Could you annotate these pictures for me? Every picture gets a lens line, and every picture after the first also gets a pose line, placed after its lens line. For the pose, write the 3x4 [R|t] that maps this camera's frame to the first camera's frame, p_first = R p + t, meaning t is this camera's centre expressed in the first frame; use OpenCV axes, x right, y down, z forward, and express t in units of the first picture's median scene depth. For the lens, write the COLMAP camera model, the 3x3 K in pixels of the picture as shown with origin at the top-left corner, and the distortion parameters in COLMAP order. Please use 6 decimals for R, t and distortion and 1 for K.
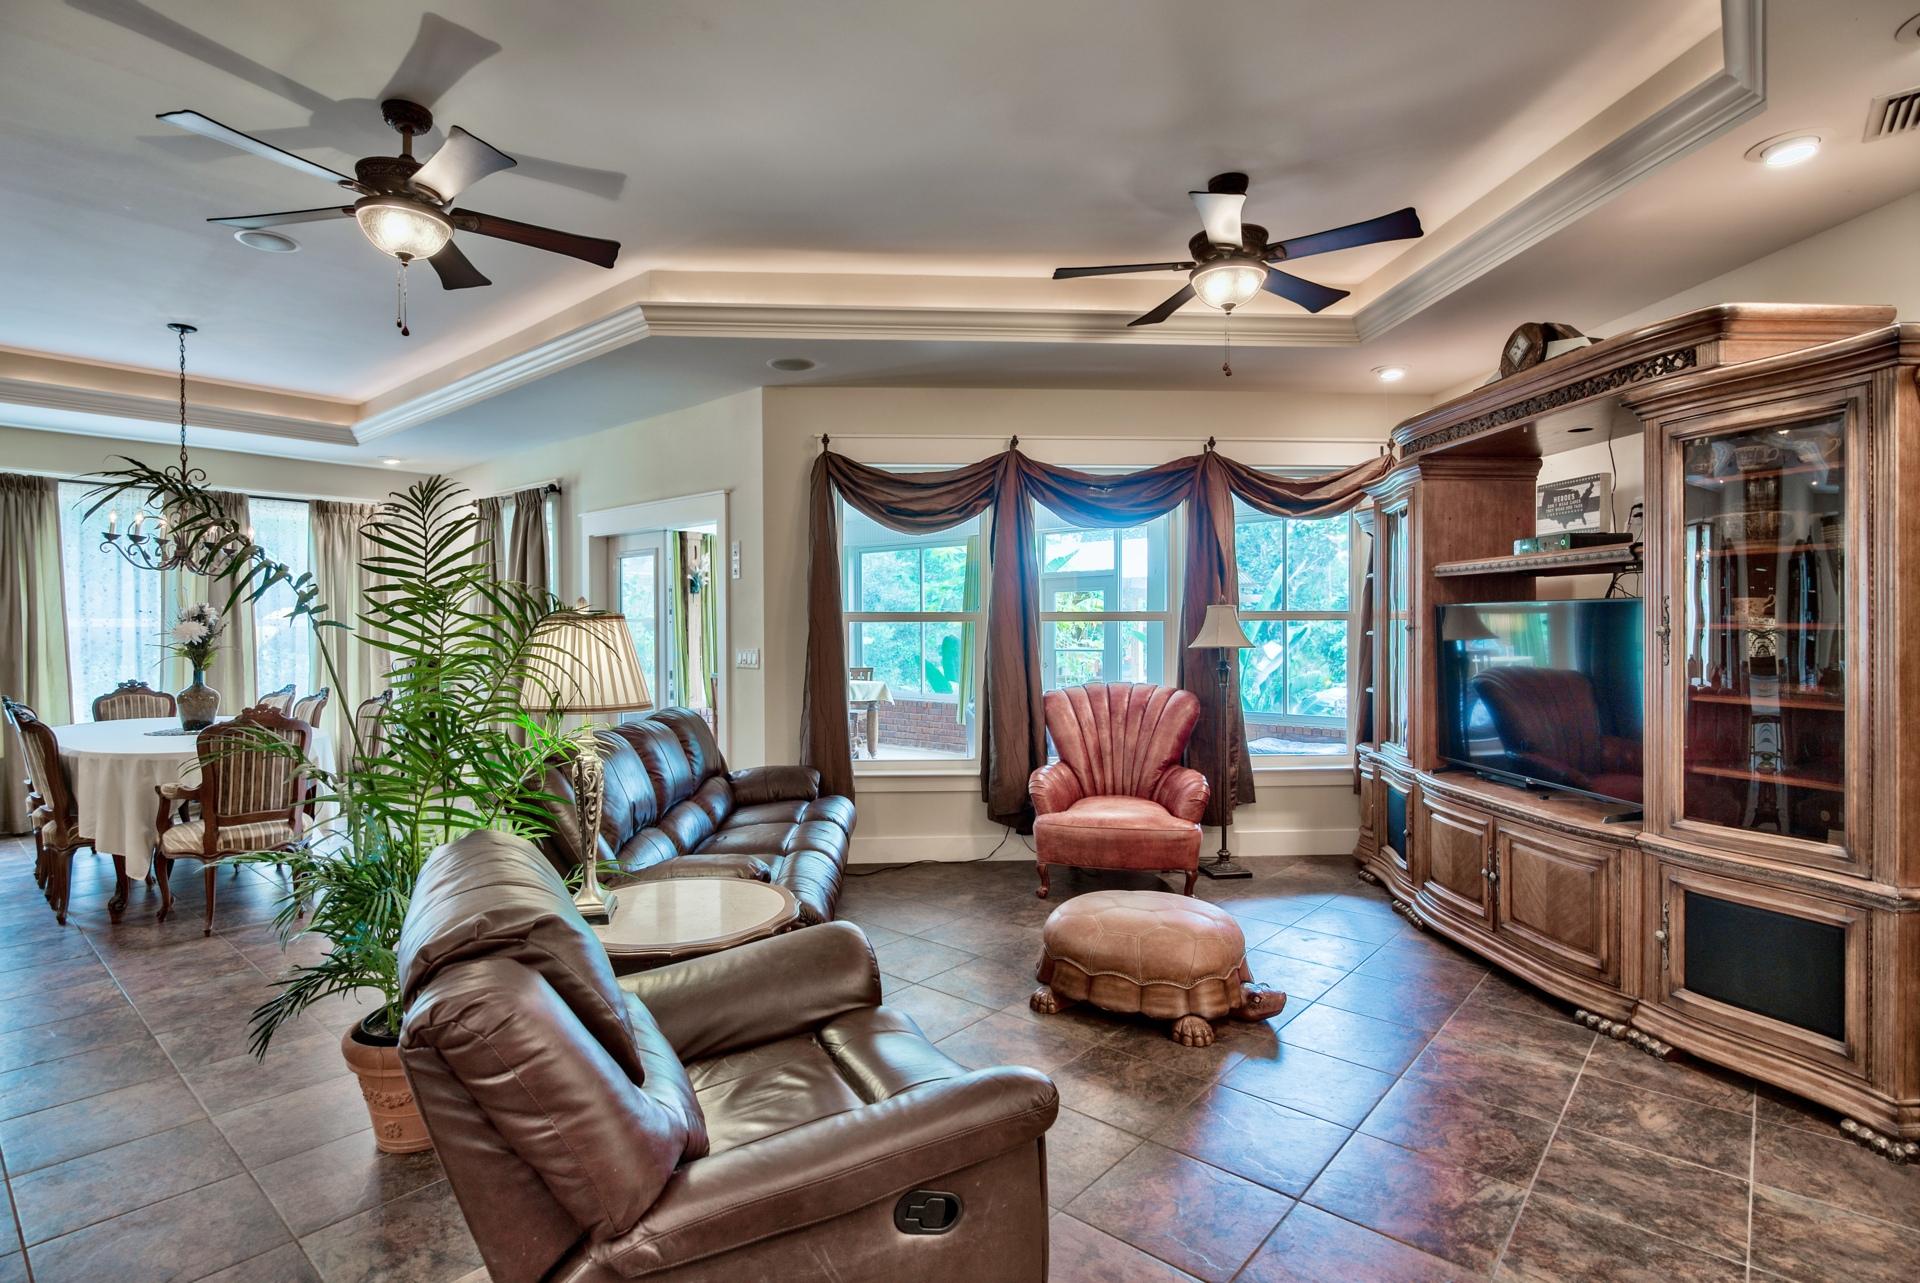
lens RADIAL K [[940.4, 0, 931.1], [0, 940.4, 637.0], [0, 0, 1]] dist [-0.000822, -0.000168]
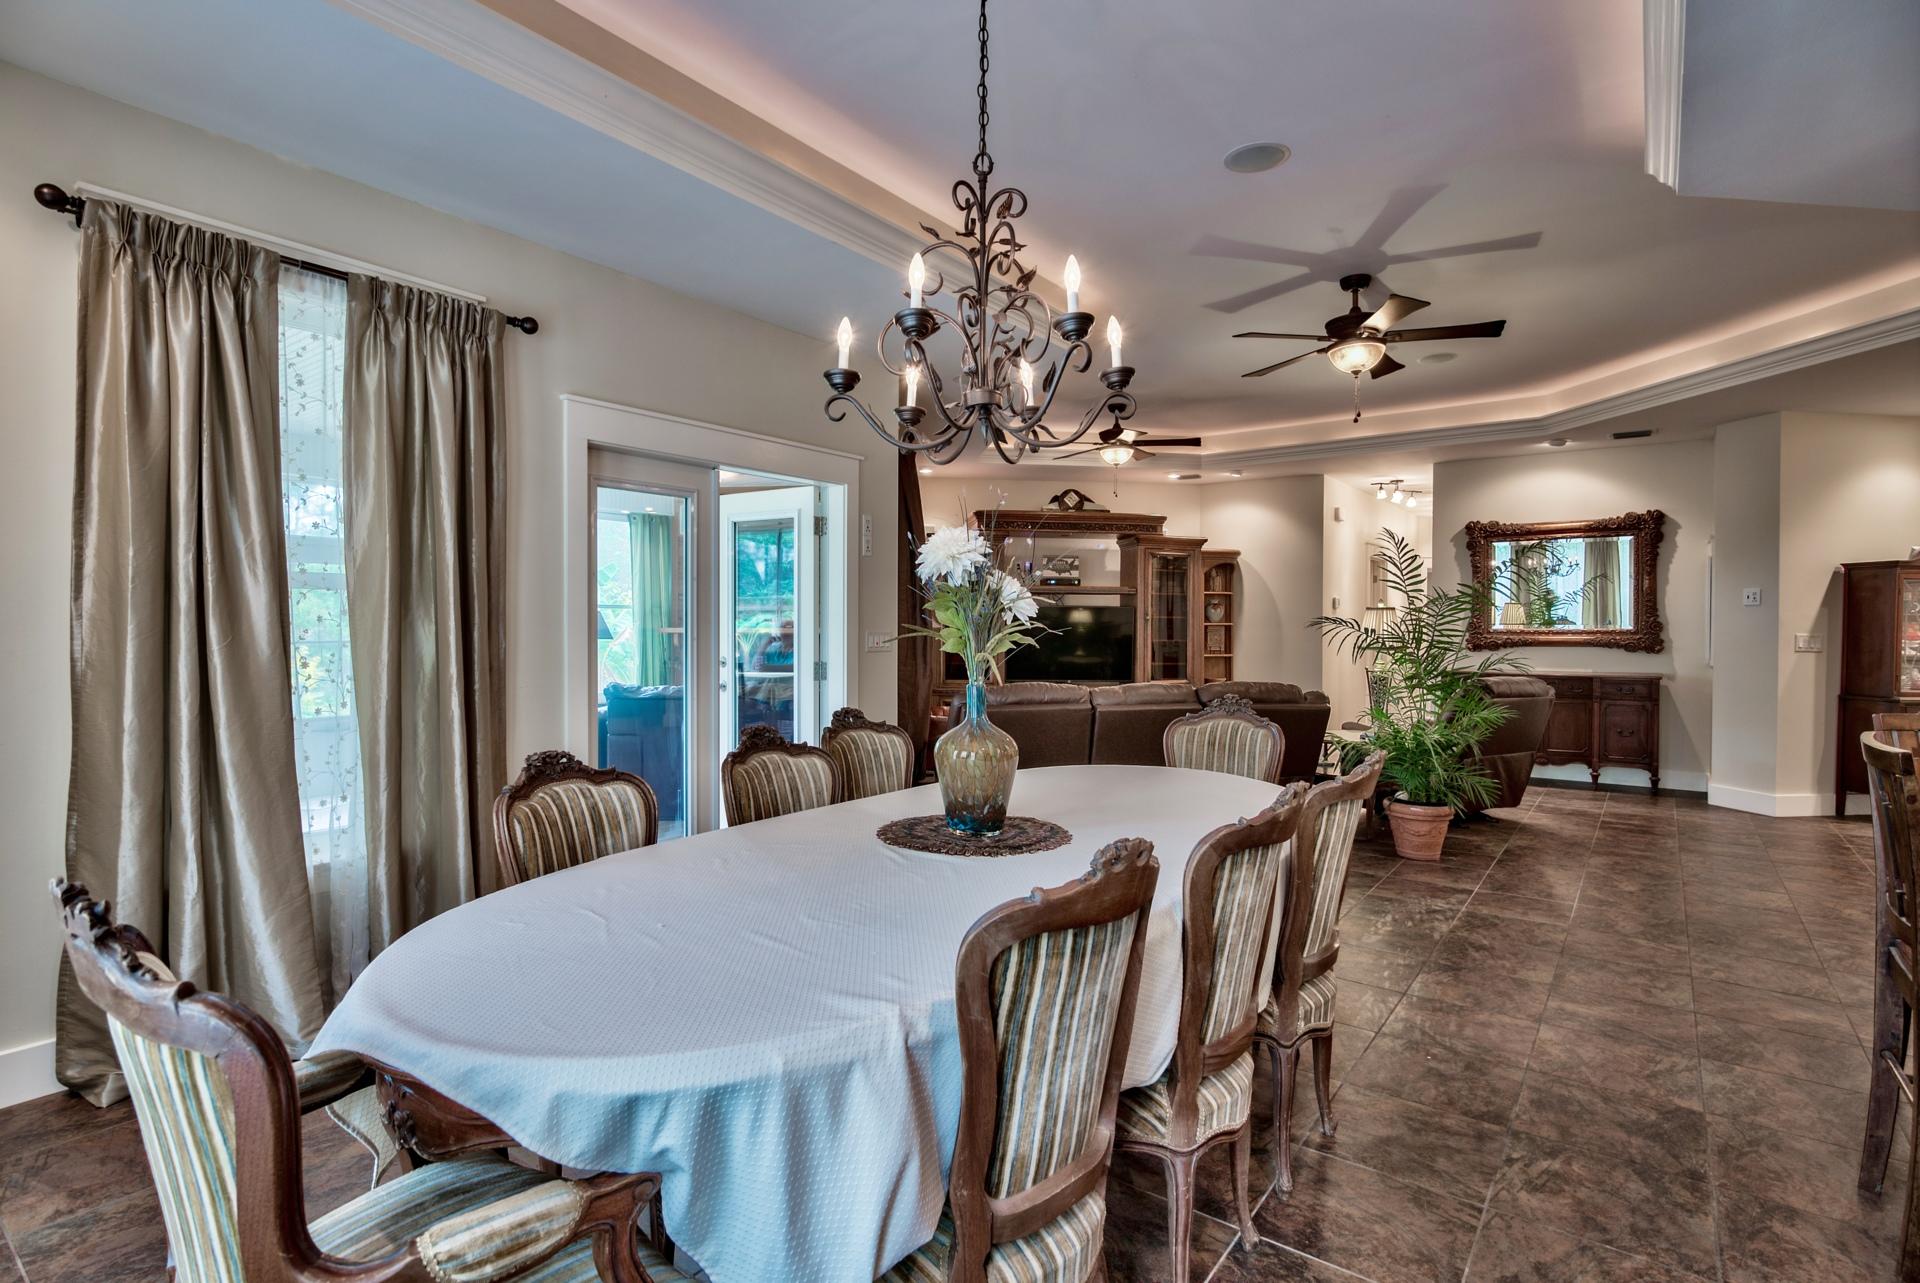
lens RADIAL K [[946.3, 0, 942.8], [0, 946.3, 627.7], [0, 0, 1]] dist [-0.001702, -0.000400]
pose [[-0.080453, -0.000575, 0.996758, -1.249571], [0.010873, 0.999940, 0.001454, 0.005999], [-0.996699, 0.010955, -0.080442, 1.109863]]
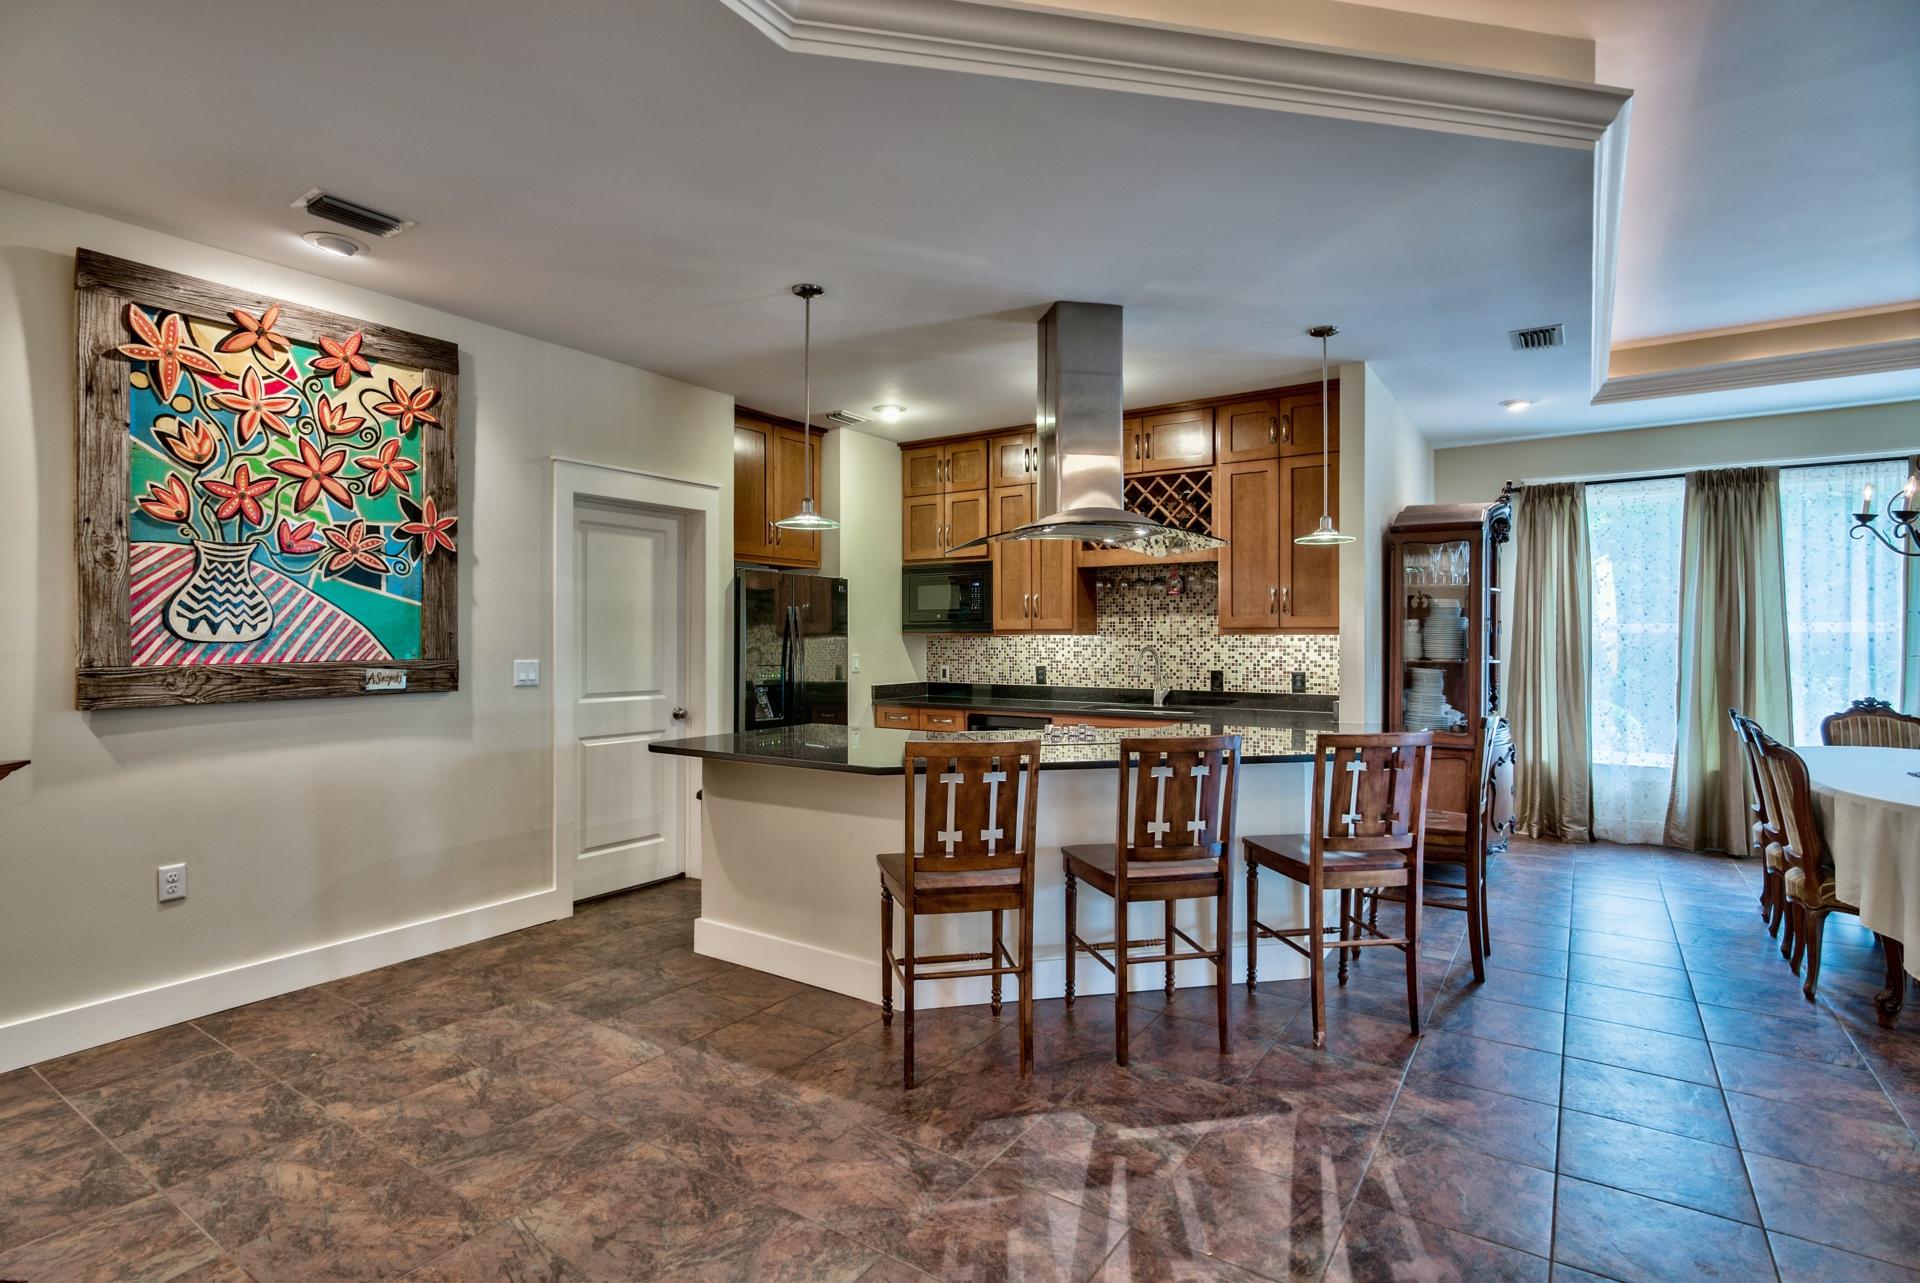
lens RADIAL K [[925.5, 0, 955.8], [0, 925.5, 634.1], [0, 0, 1]] dist [-0.000453, -0.000555]
pose [[0.128914, 0.001767, -0.991654, -0.200713], [-0.011106, 0.999938, 0.000338, -0.001026], [0.991594, 0.010970, 0.128925, 0.143428]]
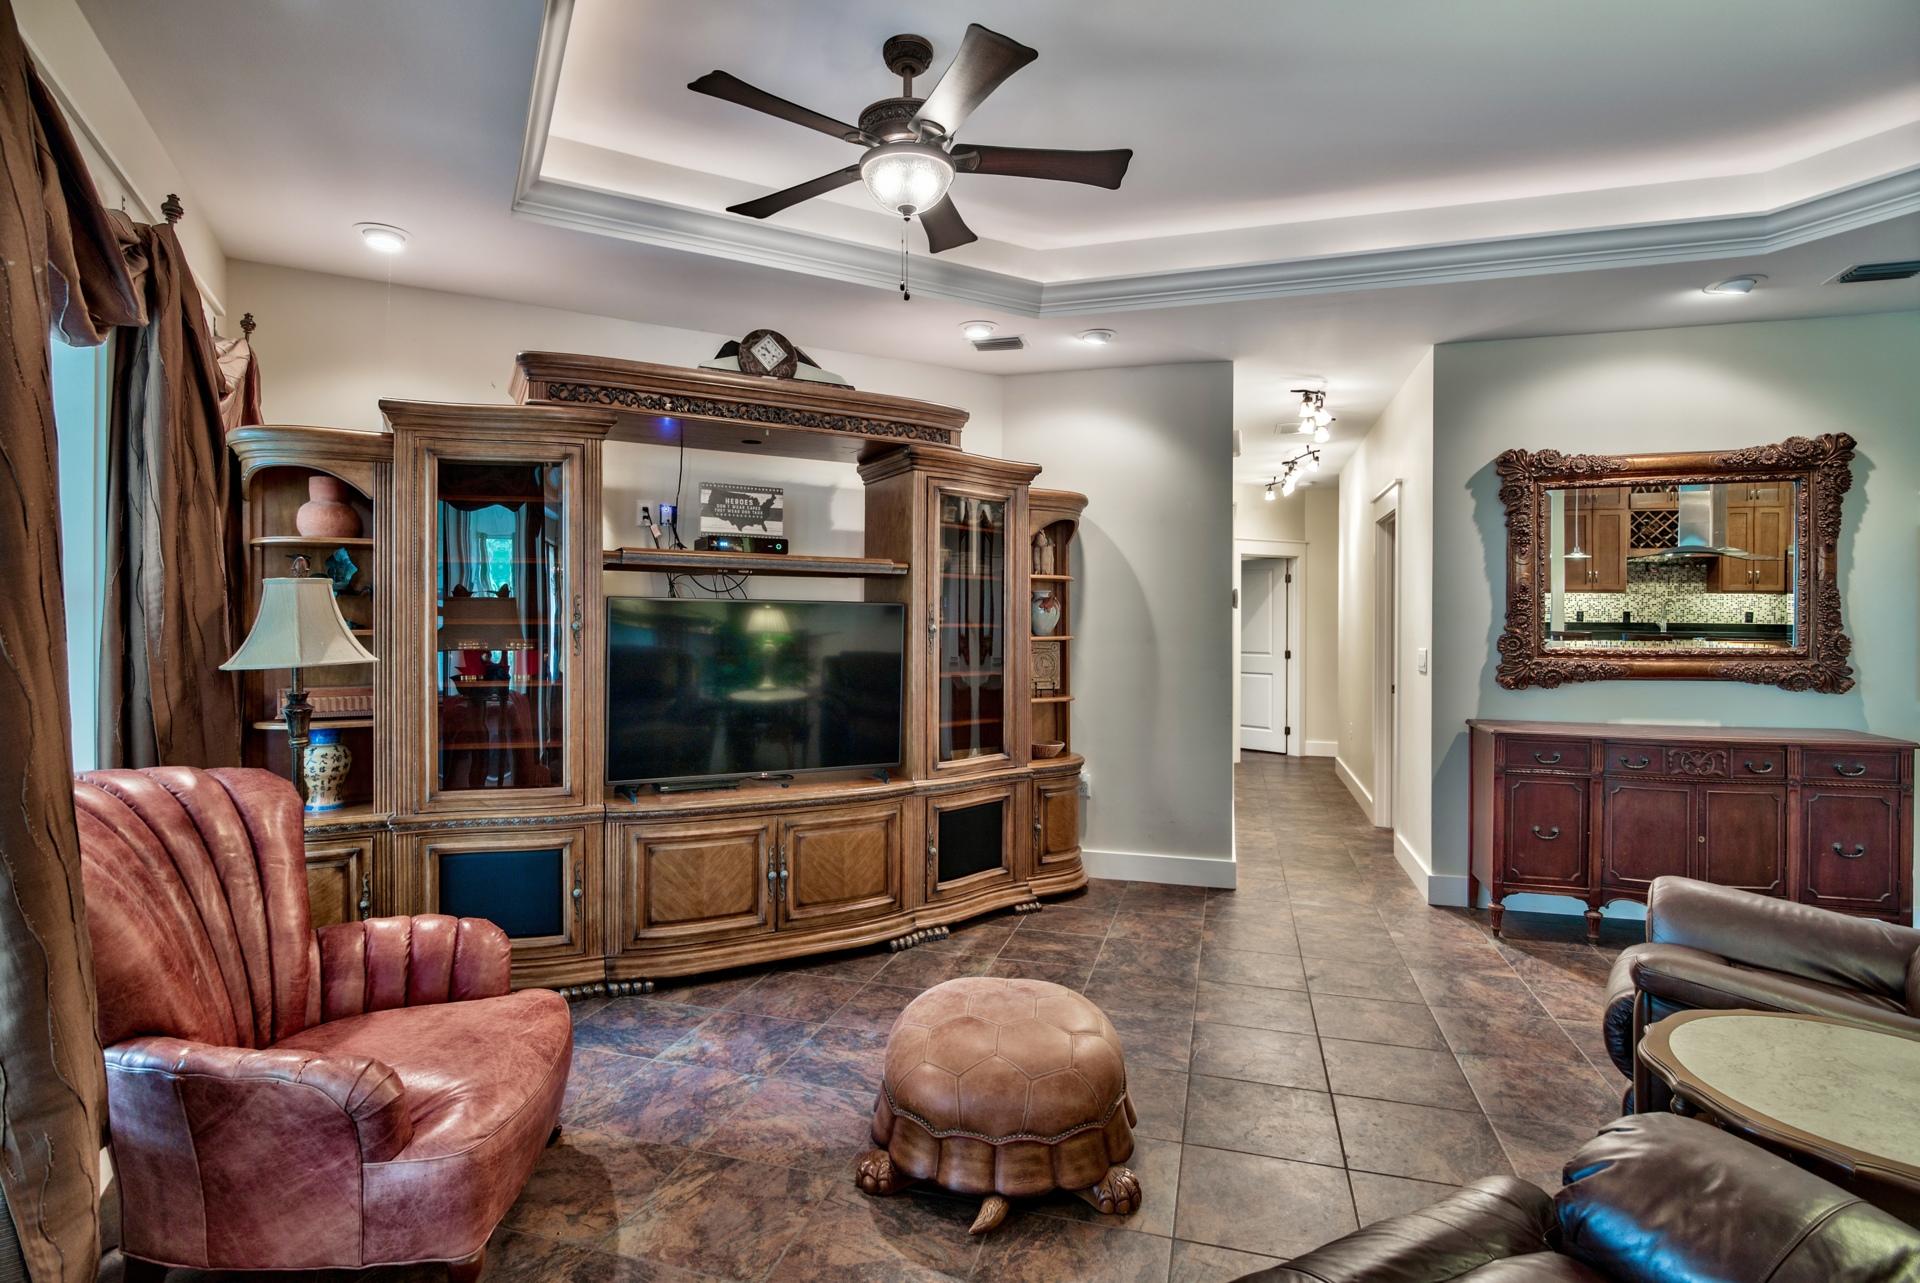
lens RADIAL K [[940.4, 0, 931.1], [0, 940.4, 637.0], [0, 0, 1]] dist [-0.000822, -0.000168]
pose [[-0.415767, -0.008882, 0.909428, -0.274498], [0.009956, 0.999848, 0.014317, -0.007820], [-0.909417, 0.015006, -0.415616, 0.928917]]
